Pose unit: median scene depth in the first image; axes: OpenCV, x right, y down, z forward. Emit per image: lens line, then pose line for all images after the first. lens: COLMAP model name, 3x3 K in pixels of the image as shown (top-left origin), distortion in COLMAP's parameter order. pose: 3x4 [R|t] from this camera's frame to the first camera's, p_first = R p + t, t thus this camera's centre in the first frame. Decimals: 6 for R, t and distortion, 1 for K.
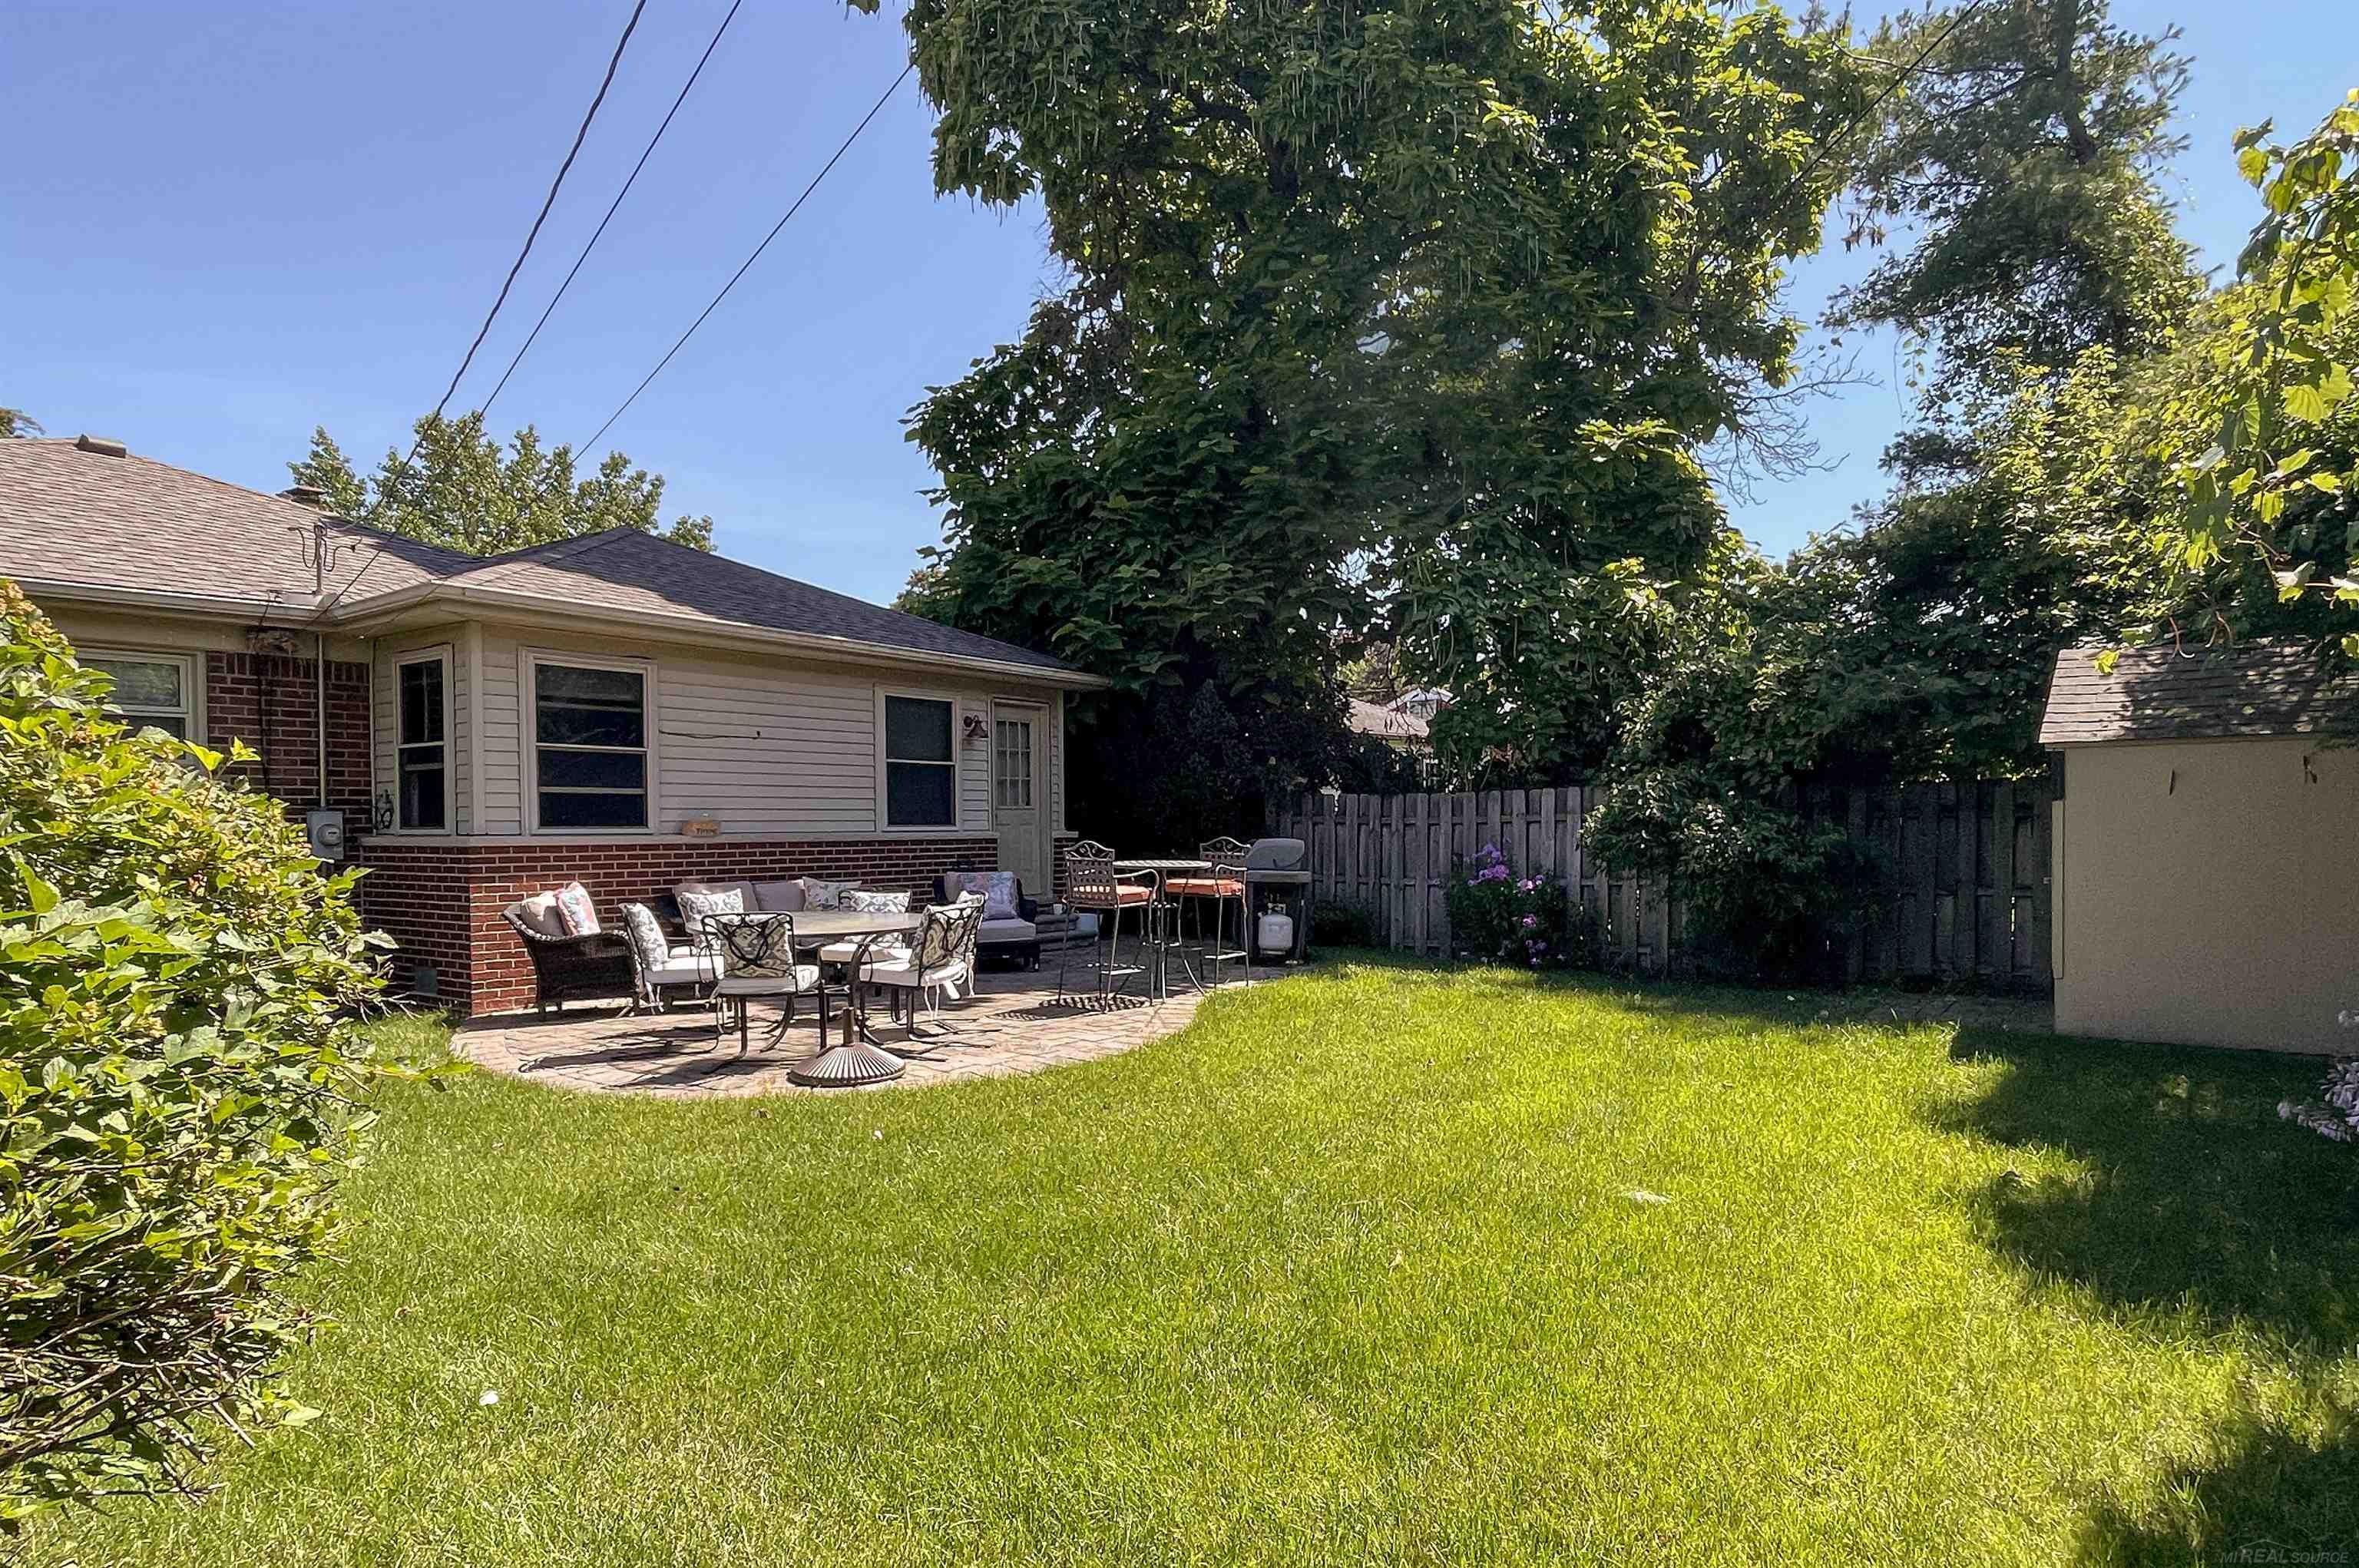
lens RADIAL K [[1262.3, 0, 1210.3], [0, 1262.3, 847.4], [0, 0, 1]] dist [-0.003522, -0.000682]
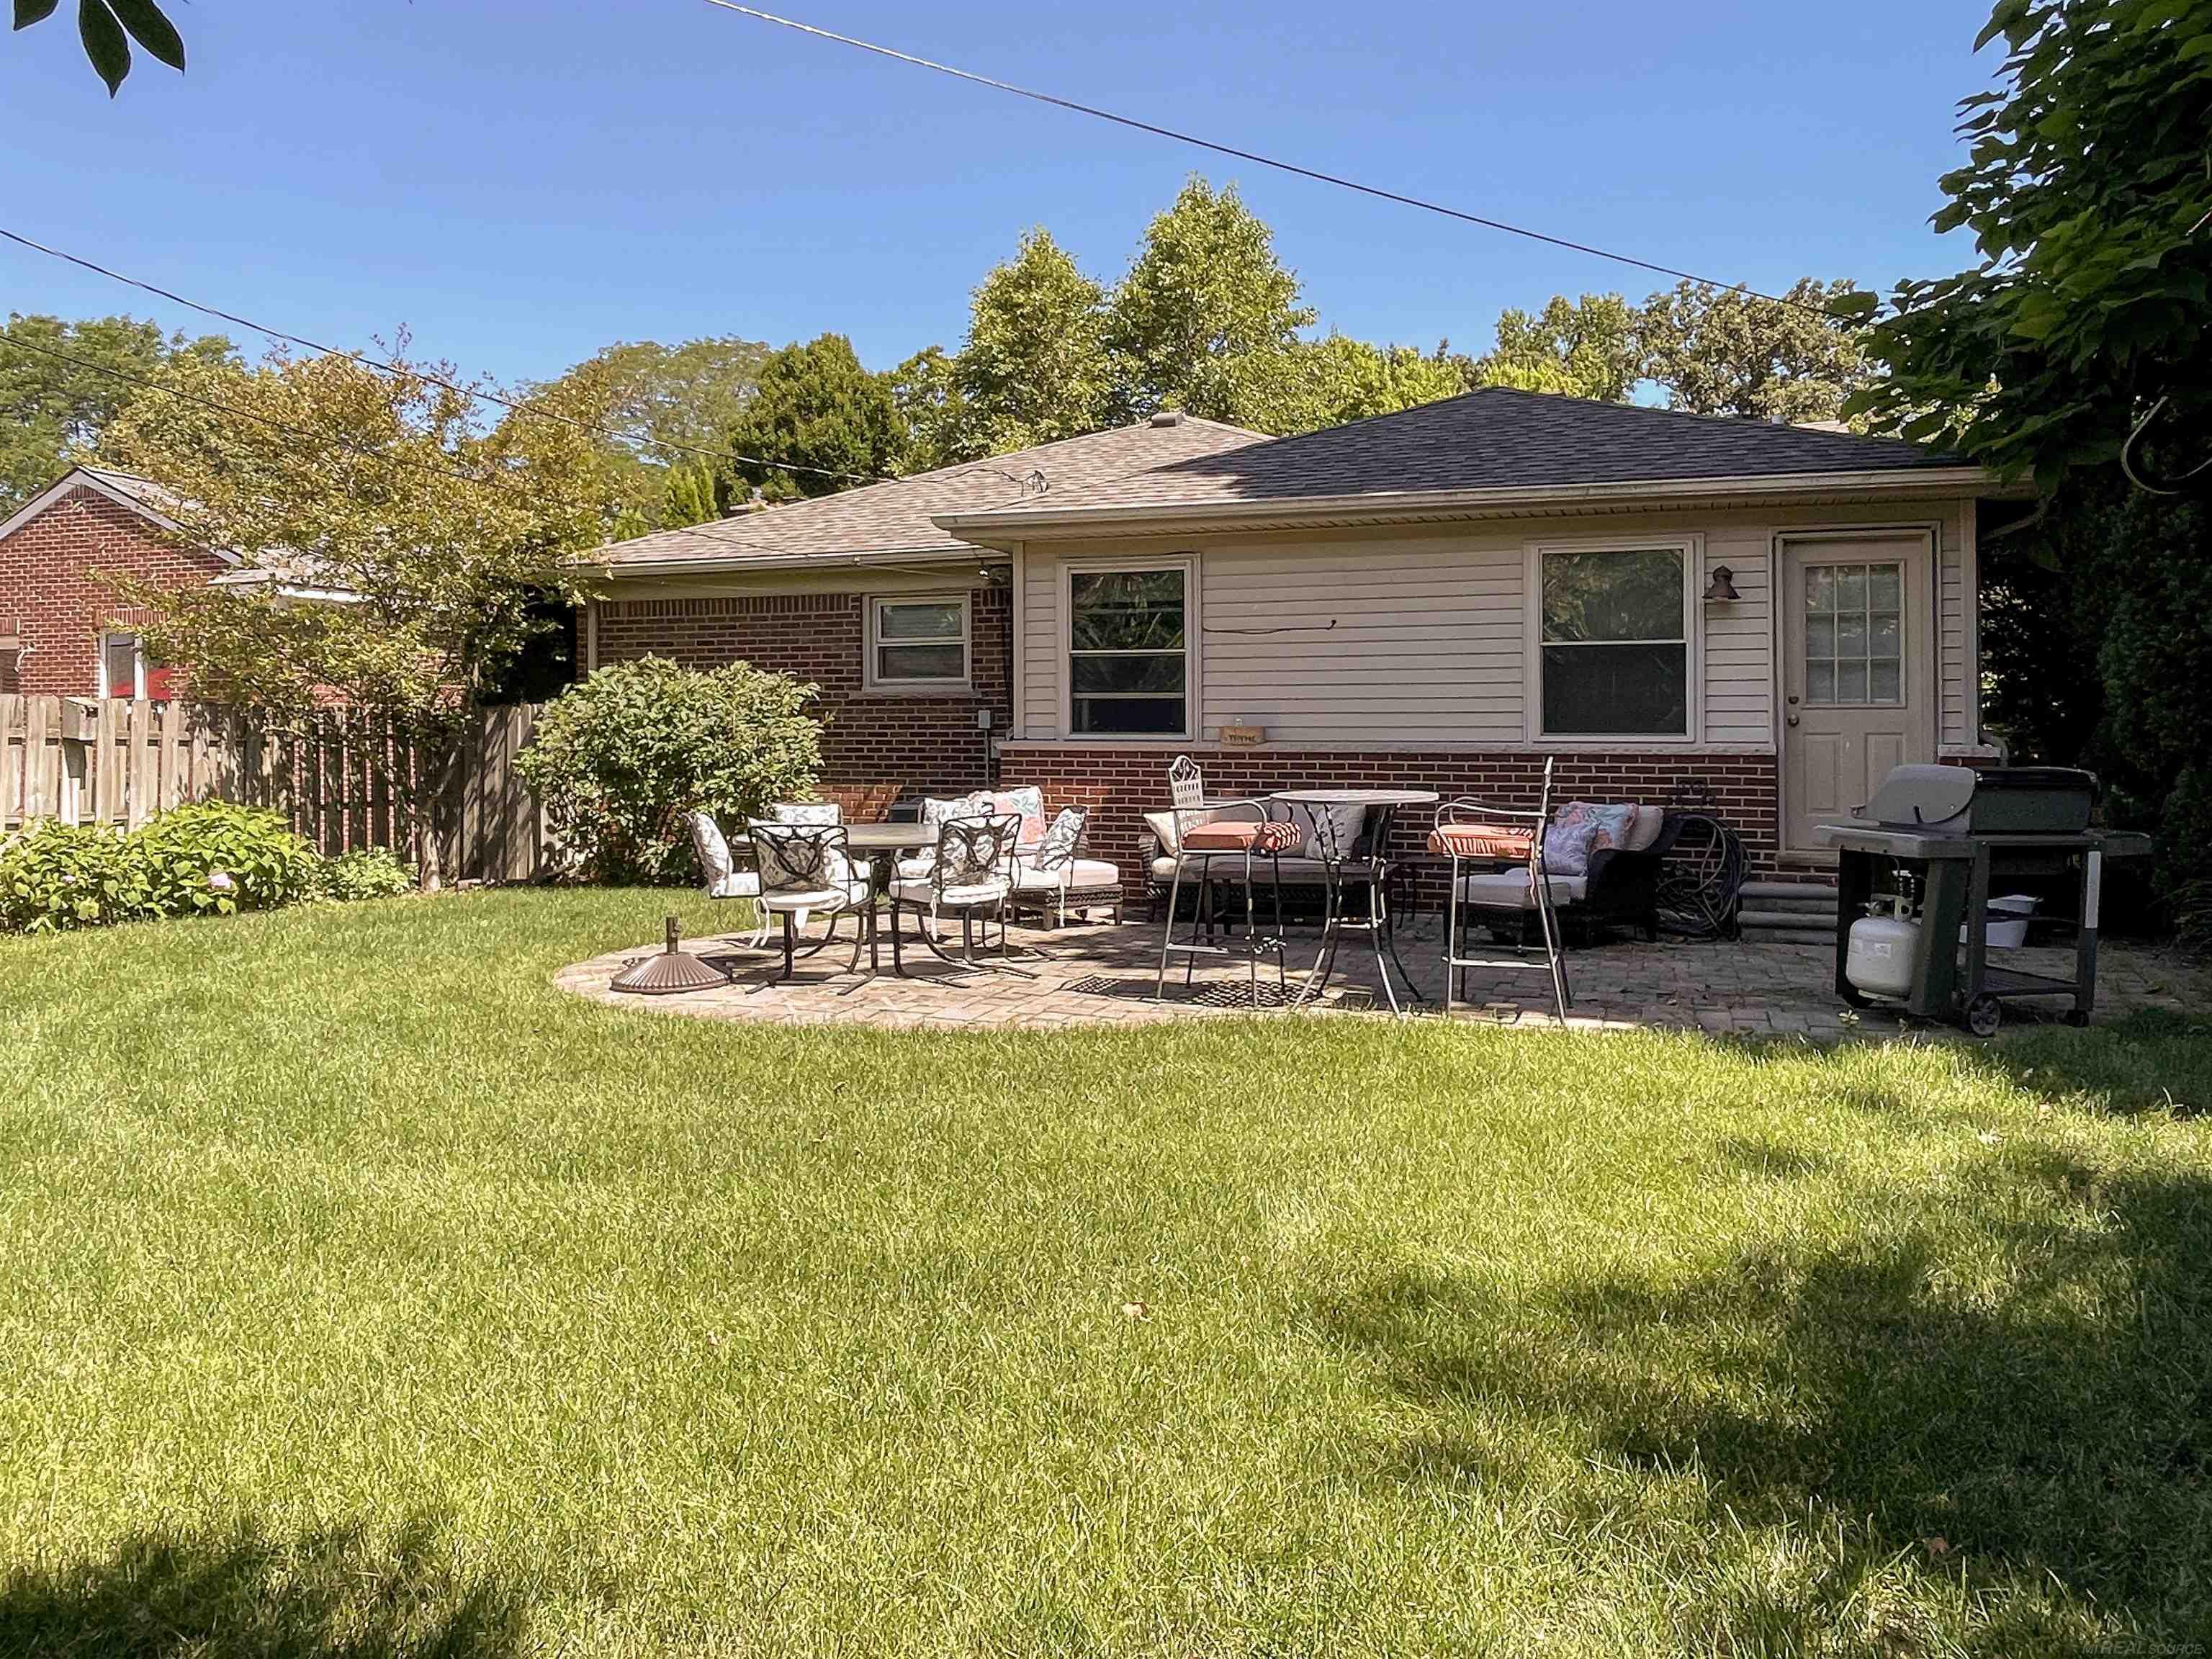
lens RADIAL K [[1503.8, 0, 1122.8], [0, 1503.8, 727.3], [0, 0, 1]] dist [0.012447, -0.006784]
pose [[0.319579, 0.001110, -0.947559, 0.593027], [-0.022902, 0.999716, -0.006552, -0.012012], [0.947283, 0.023795, 0.319514, 0.601233]]
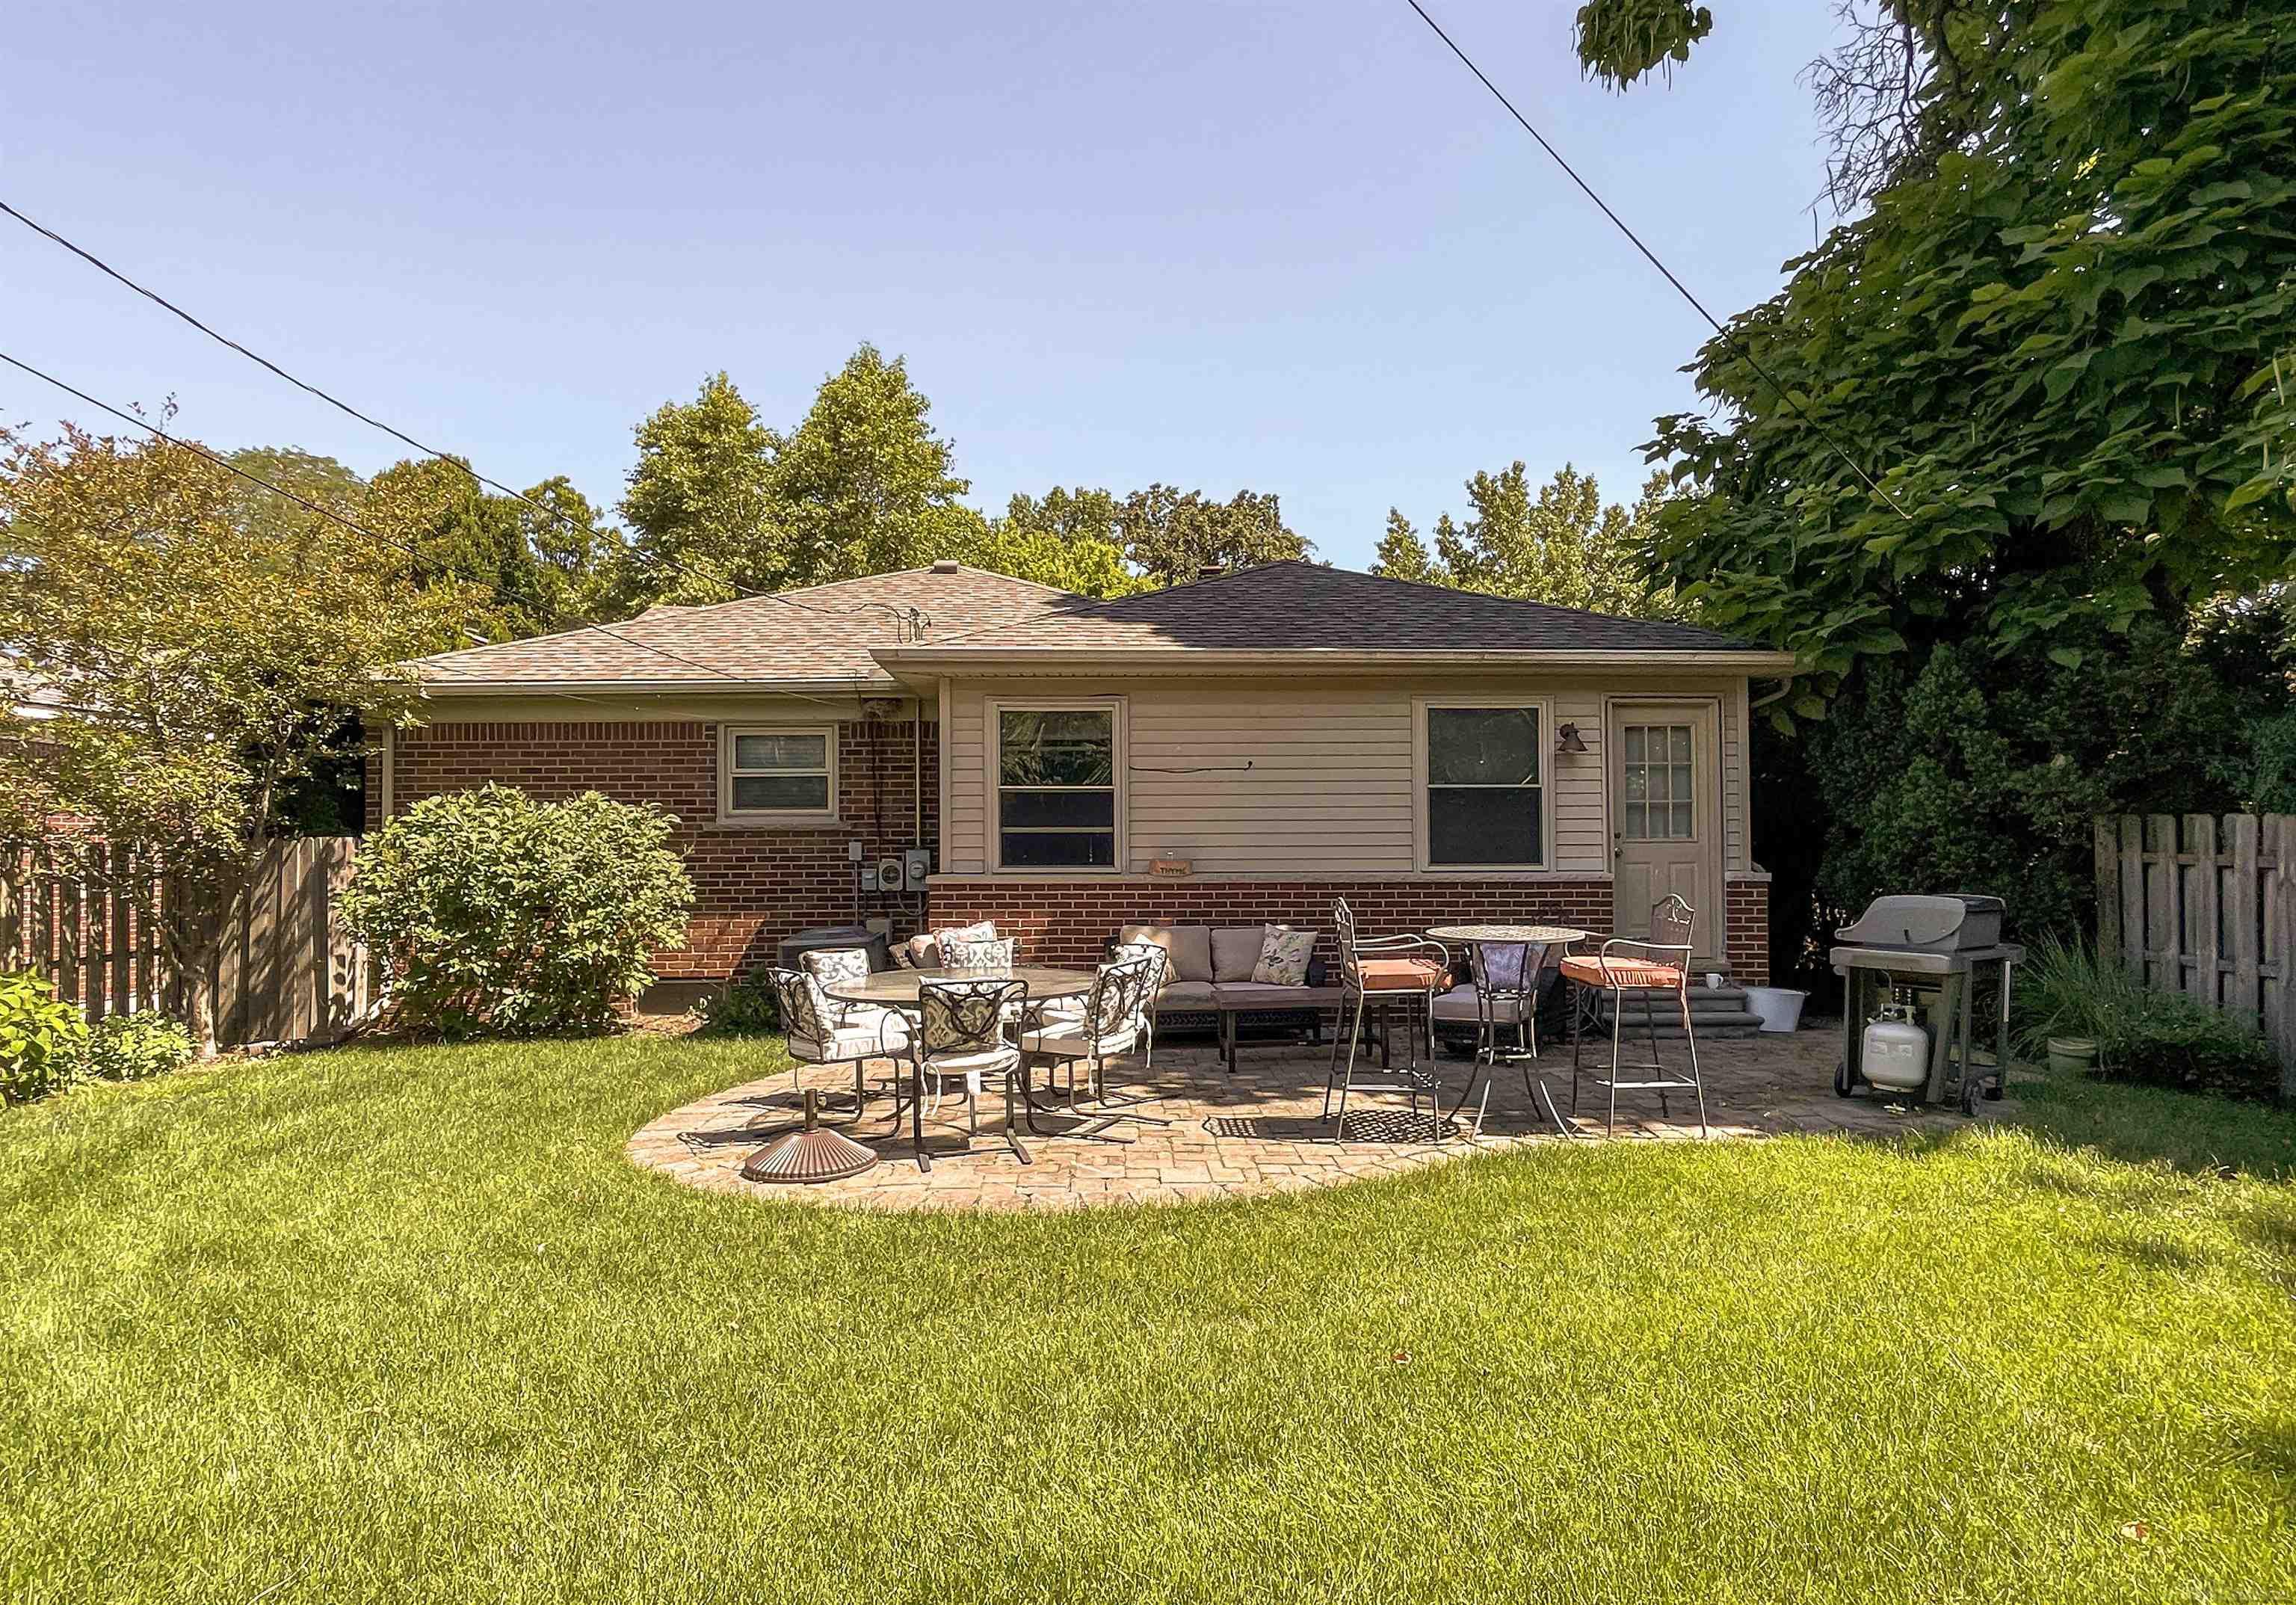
lens RADIAL K [[1302.5, 0, 1145.4], [0, 1302.5, 809.9], [0, 0, 1]] dist [0.014777, -0.009959]
pose [[0.633758, -0.021047, -0.773245, 0.352375], [-0.015161, 0.999100, -0.039621, -0.019947], [0.773383, 0.036833, 0.632869, 0.377370]]
